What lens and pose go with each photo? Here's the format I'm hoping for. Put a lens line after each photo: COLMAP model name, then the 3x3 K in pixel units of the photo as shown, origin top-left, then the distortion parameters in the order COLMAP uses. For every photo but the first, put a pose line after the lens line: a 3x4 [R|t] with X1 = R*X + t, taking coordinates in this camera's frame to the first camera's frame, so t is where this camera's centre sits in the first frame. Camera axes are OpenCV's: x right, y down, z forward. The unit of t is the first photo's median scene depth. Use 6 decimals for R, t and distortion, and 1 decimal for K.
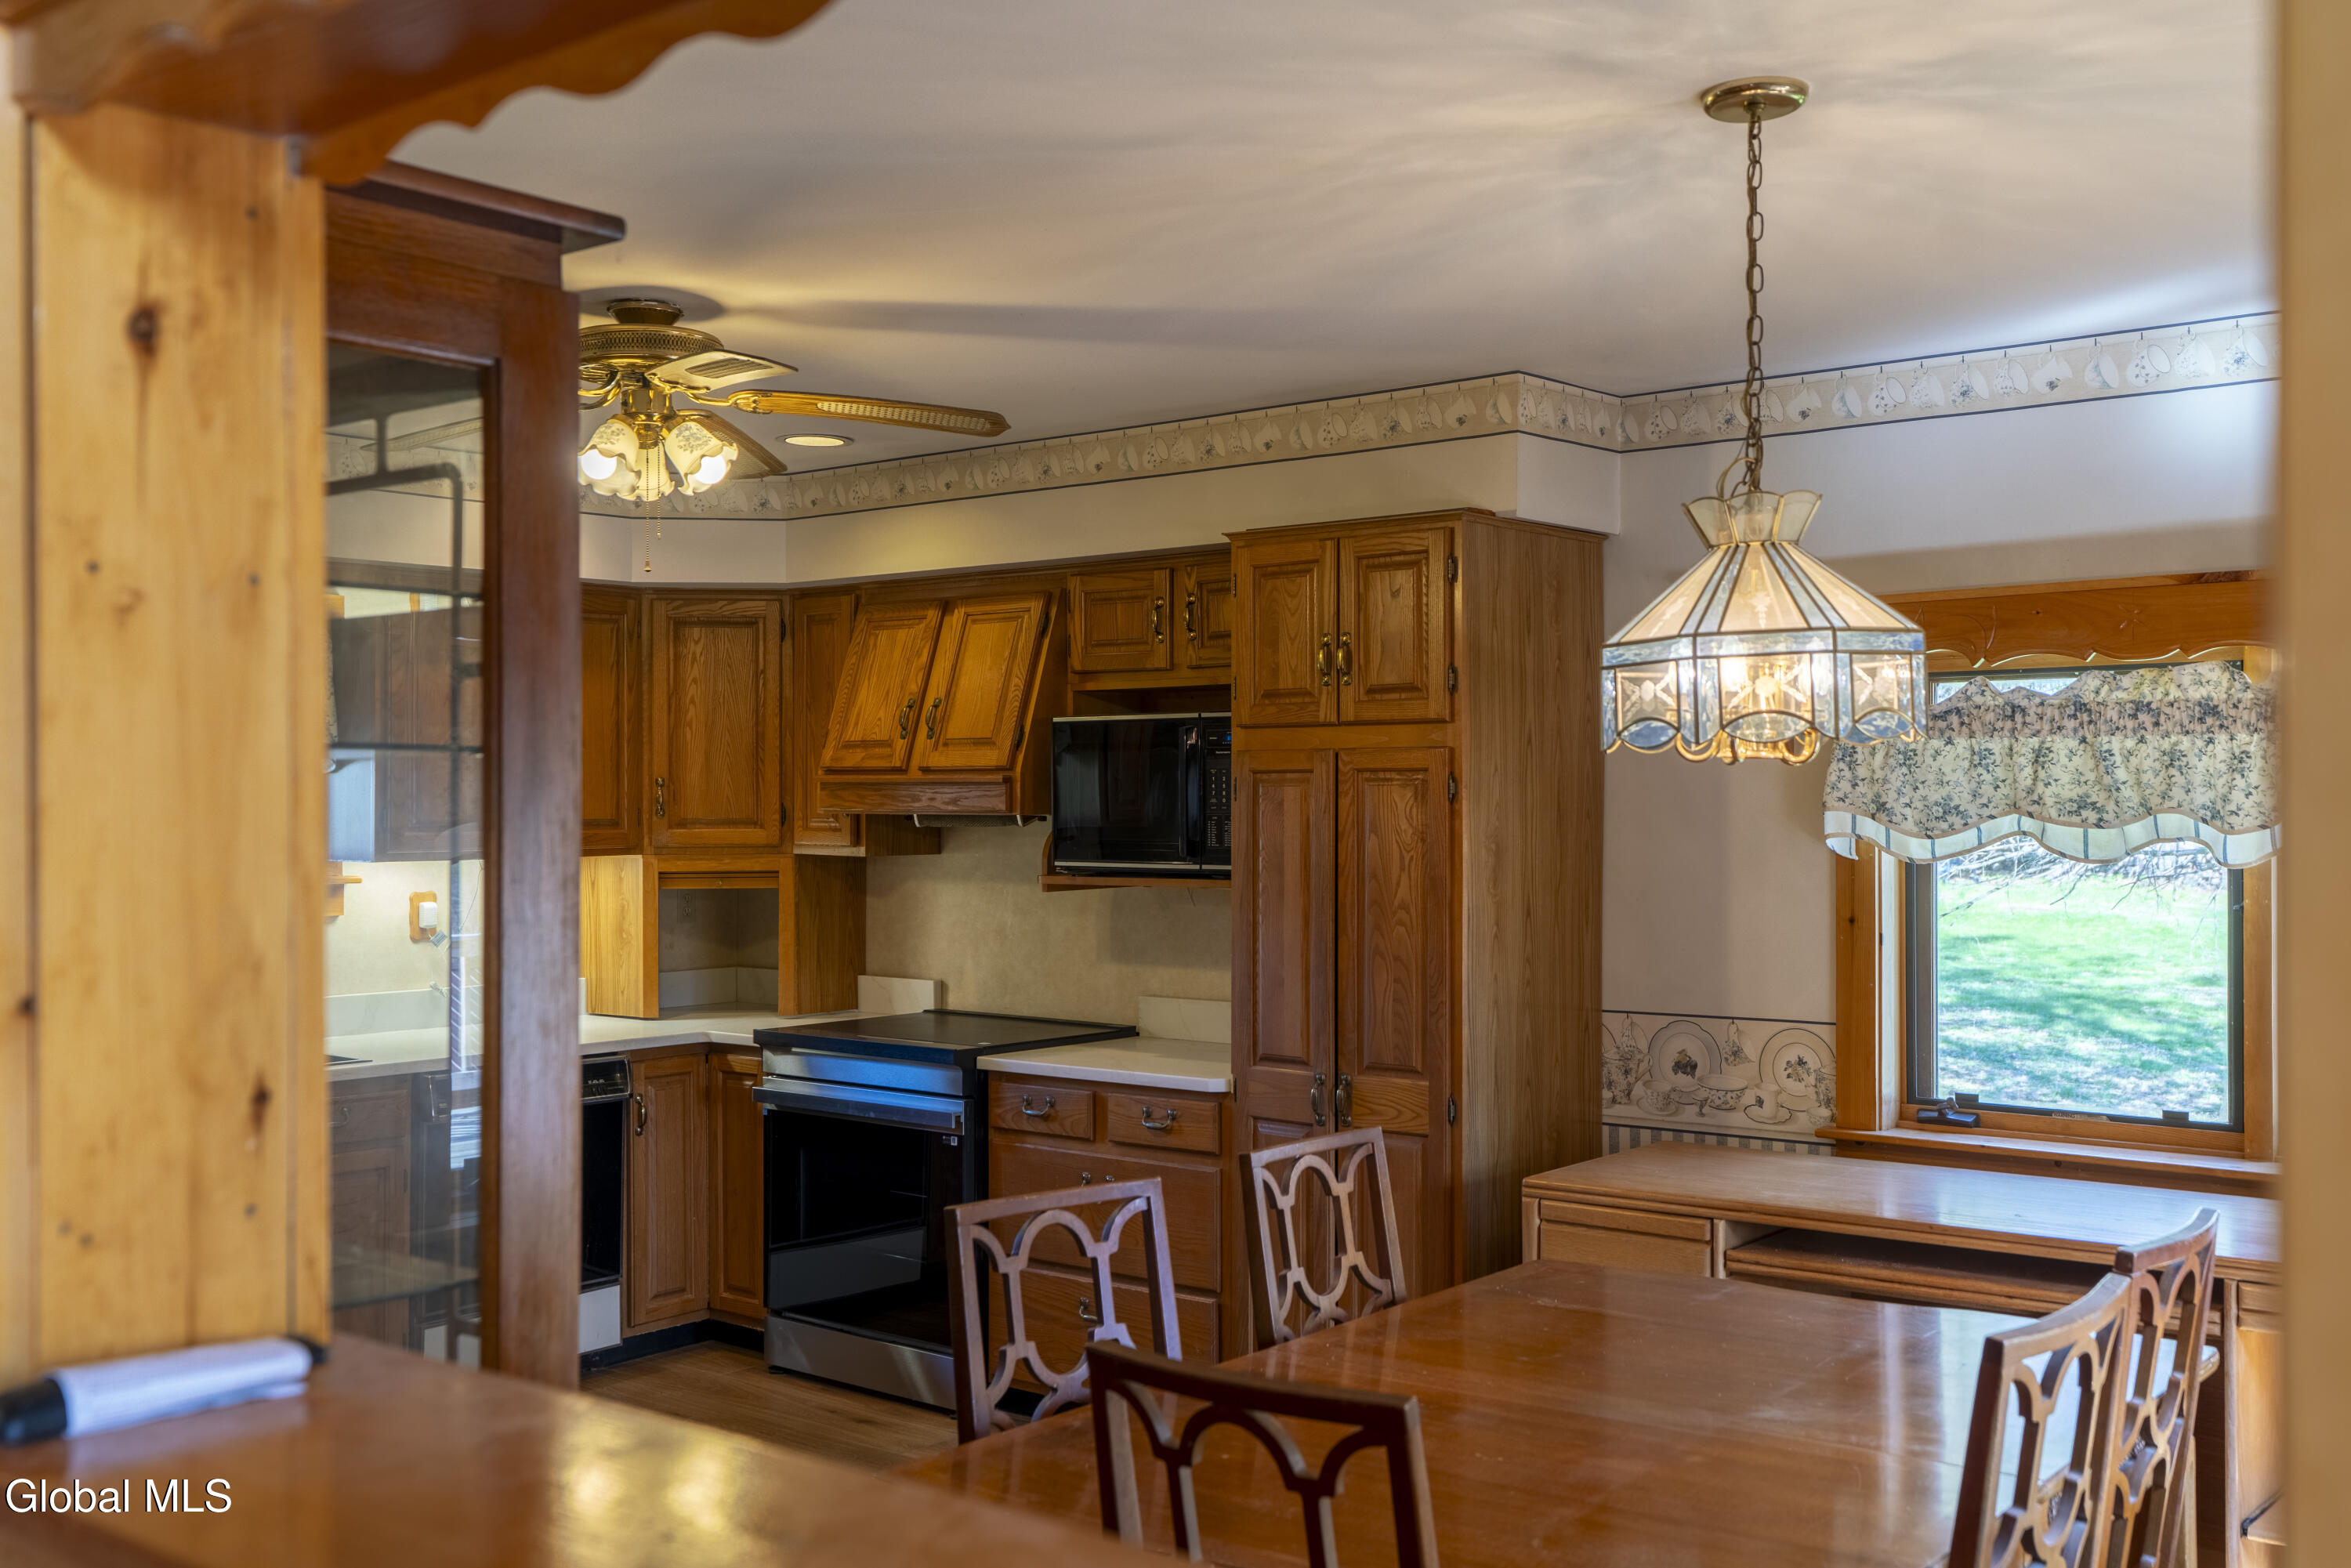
lens RADIAL K [[2280.5, 0, 1172.5], [0, 2280.5, 795.8], [0, 0, 1]] dist [0.017807, 0.000000]
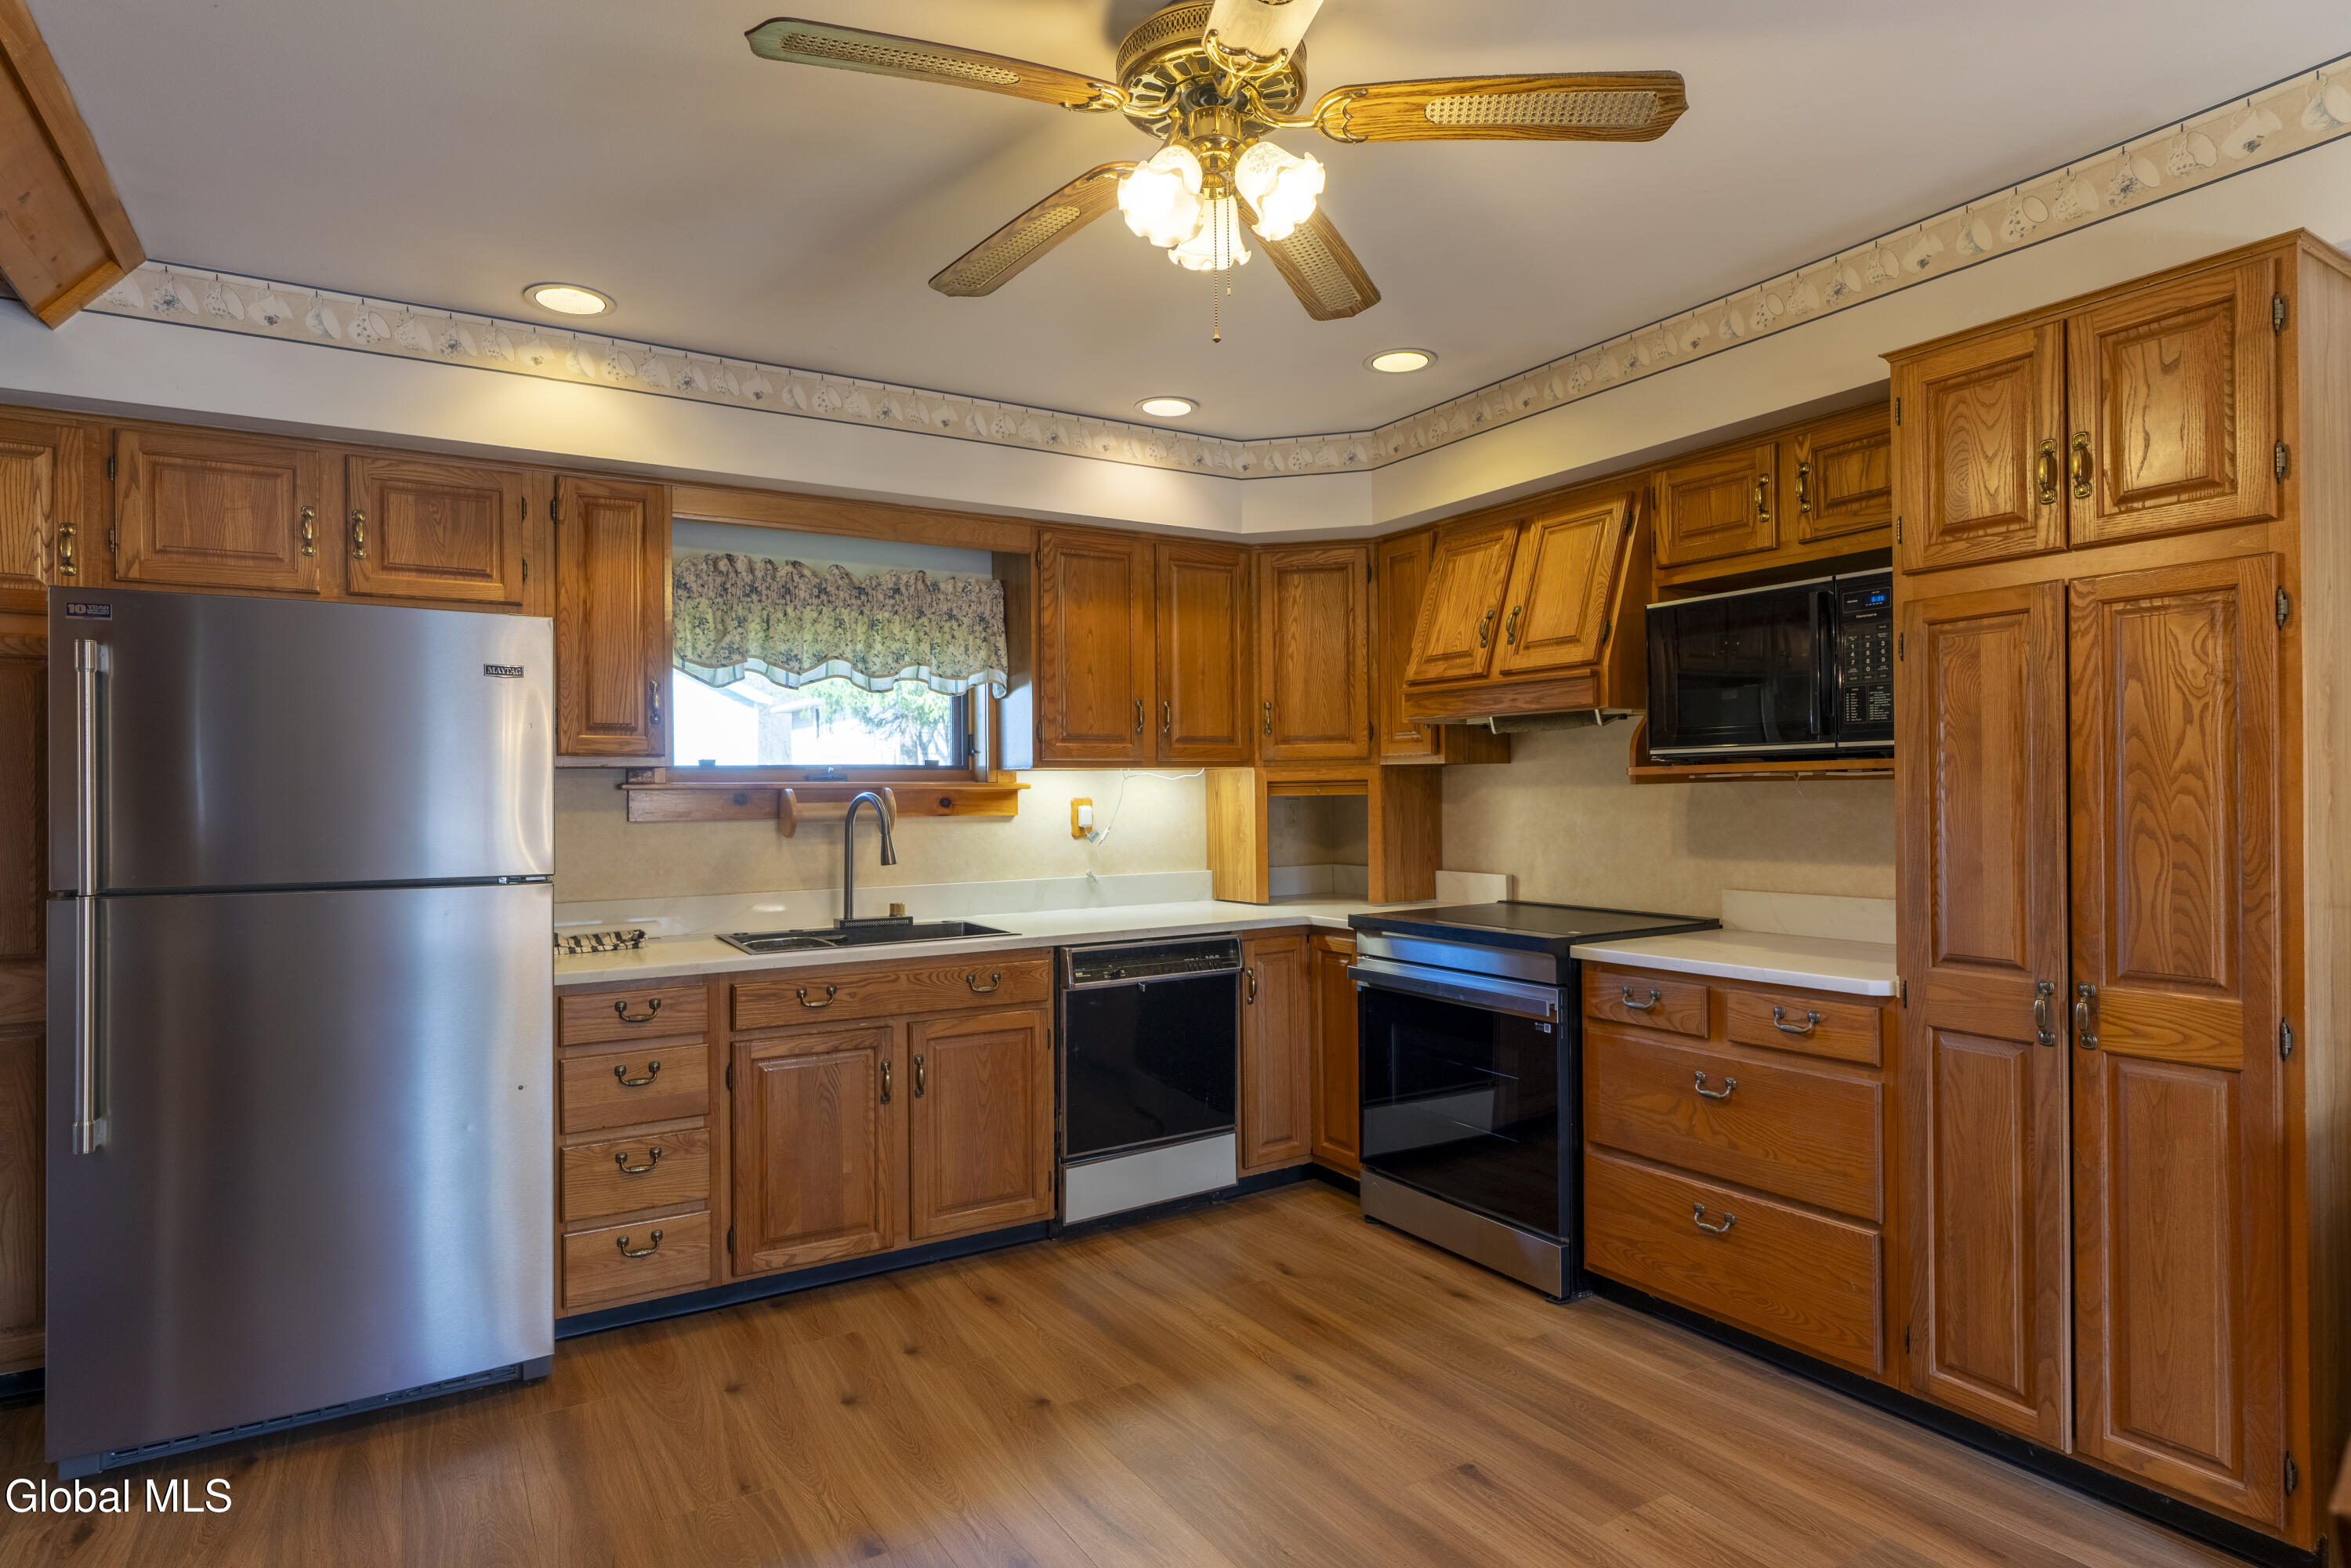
lens RADIAL K [[1244.1, 0, 1166.9], [0, 1244.1, 799.2], [0, 0, 1]] dist [-0.000086, 0.000794]
pose [[0.948605, -0.008602, -0.316344, -0.075344], [0.010575, 0.999934, 0.004520, 0.042780], [0.316285, -0.007633, 0.948634, 0.398976]]
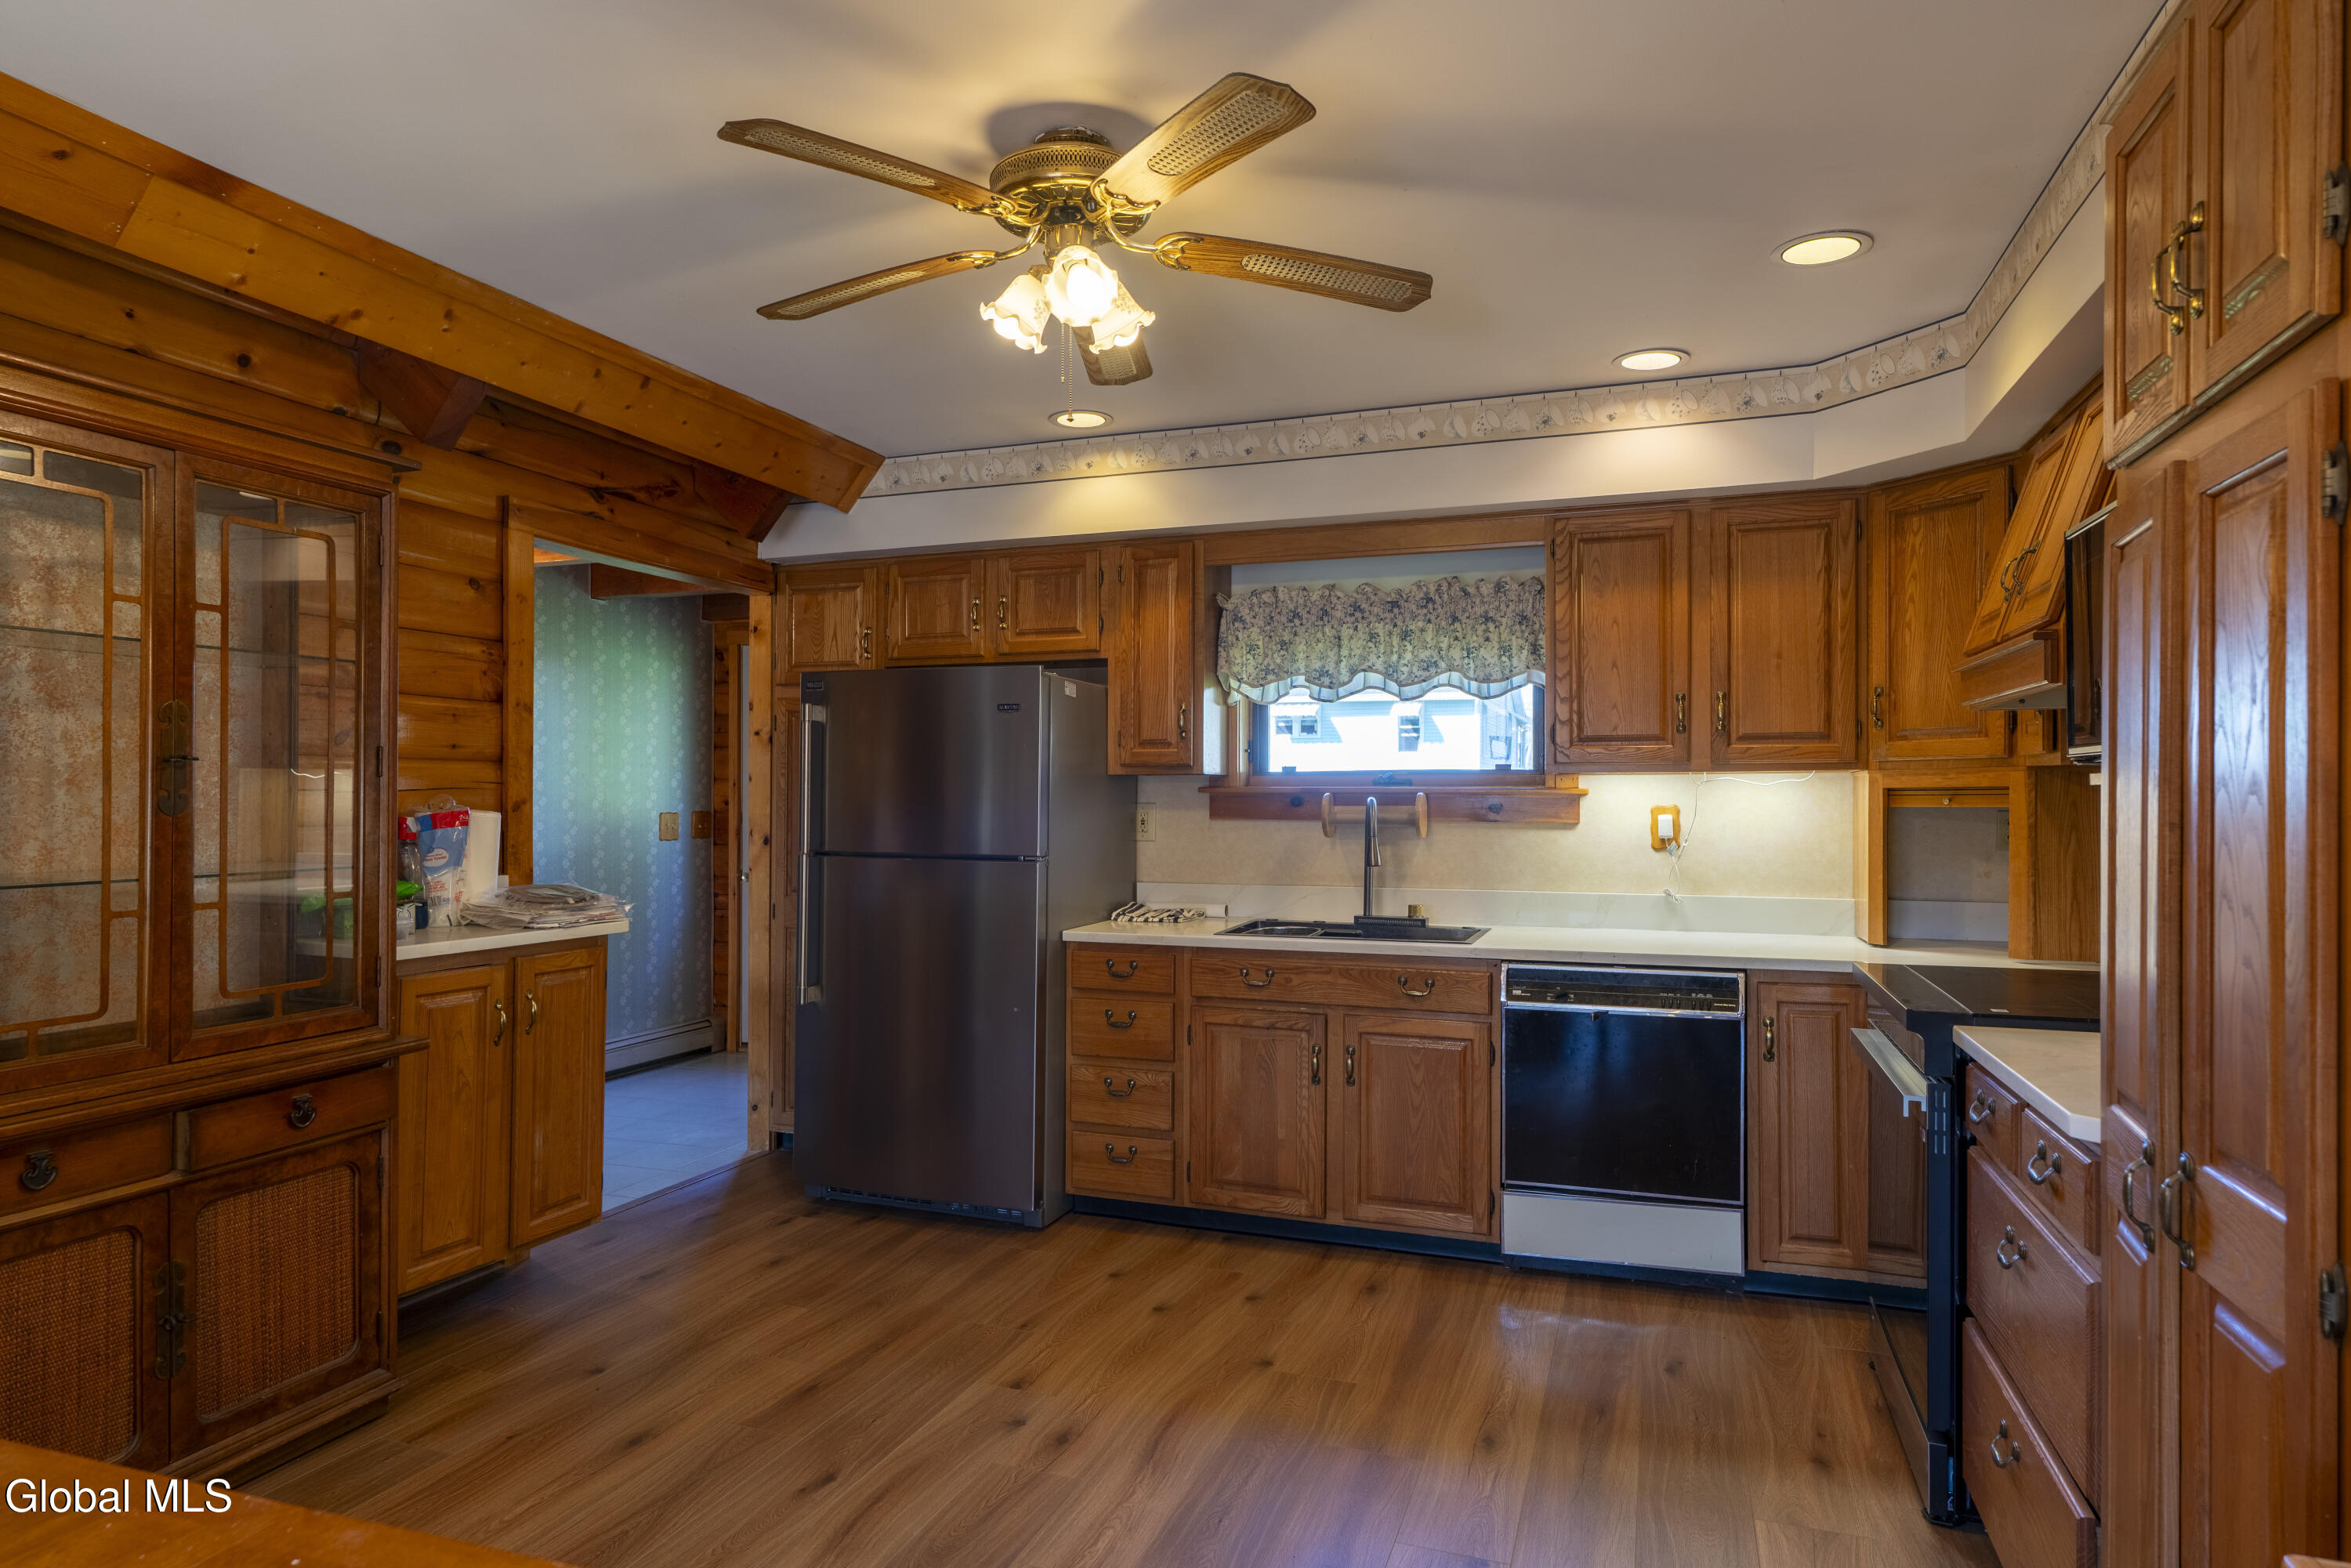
lens RADIAL K [[1377.2, 0, 1153.4], [0, 1377.2, 801.3], [0, 0, 1]] dist [0.005561, -0.000275]
pose [[0.338102, 0.004200, -0.941100, 0.221814], [-0.000950, 0.999991, 0.004121, 0.040061], [0.941109, -0.000499, 0.338103, 0.580812]]
